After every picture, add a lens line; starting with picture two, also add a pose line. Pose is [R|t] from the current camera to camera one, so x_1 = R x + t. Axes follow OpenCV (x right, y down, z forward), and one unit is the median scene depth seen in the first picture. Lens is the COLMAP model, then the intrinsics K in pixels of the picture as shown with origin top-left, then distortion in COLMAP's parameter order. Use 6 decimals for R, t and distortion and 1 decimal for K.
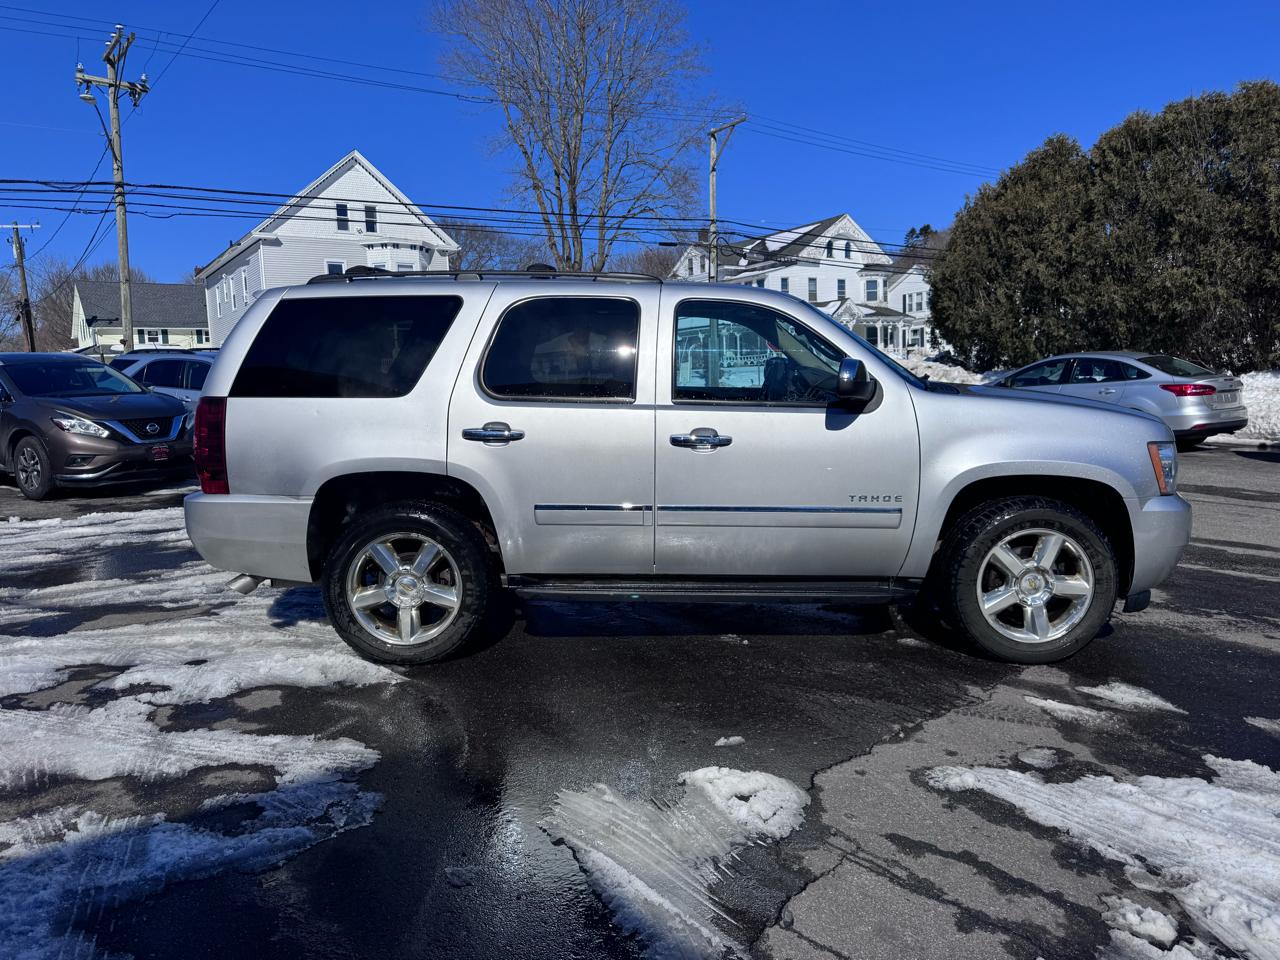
lens RADIAL K [[897.8, 0, 626.5], [0, 897.8, 462.3], [0, 0, 1]] dist [0.017348, -0.016686]
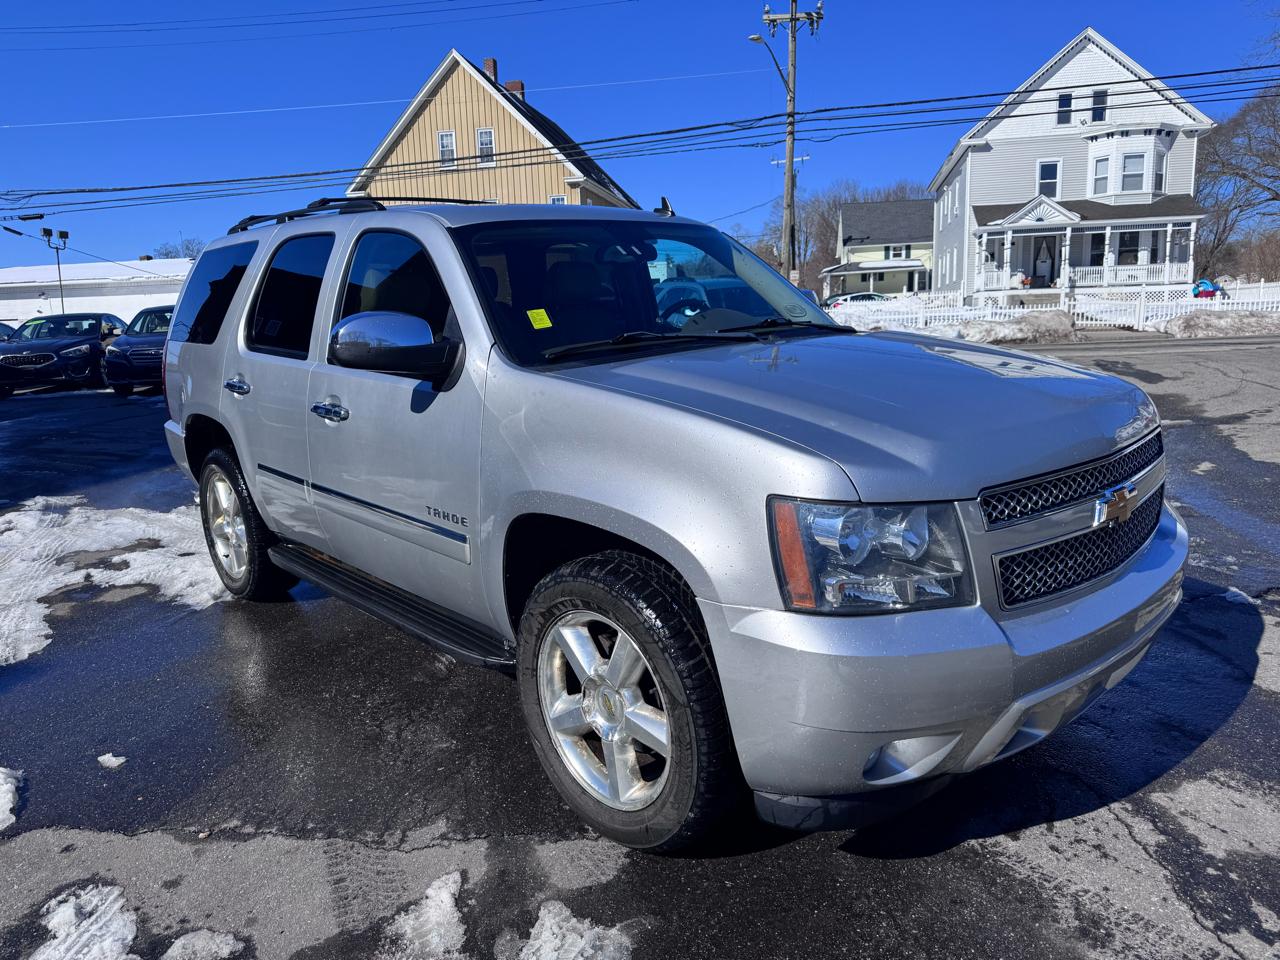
lens RADIAL K [[897.8, 0, 634.3], [0, 897.8, 469.0], [0, 0, 1]] dist [0.017348, -0.016686]
pose [[0.690281, 0.129681, -0.711825, 0.468273], [-0.054727, 0.990347, 0.127351, -0.049391], [0.721469, -0.048952, 0.690715, 0.340766]]
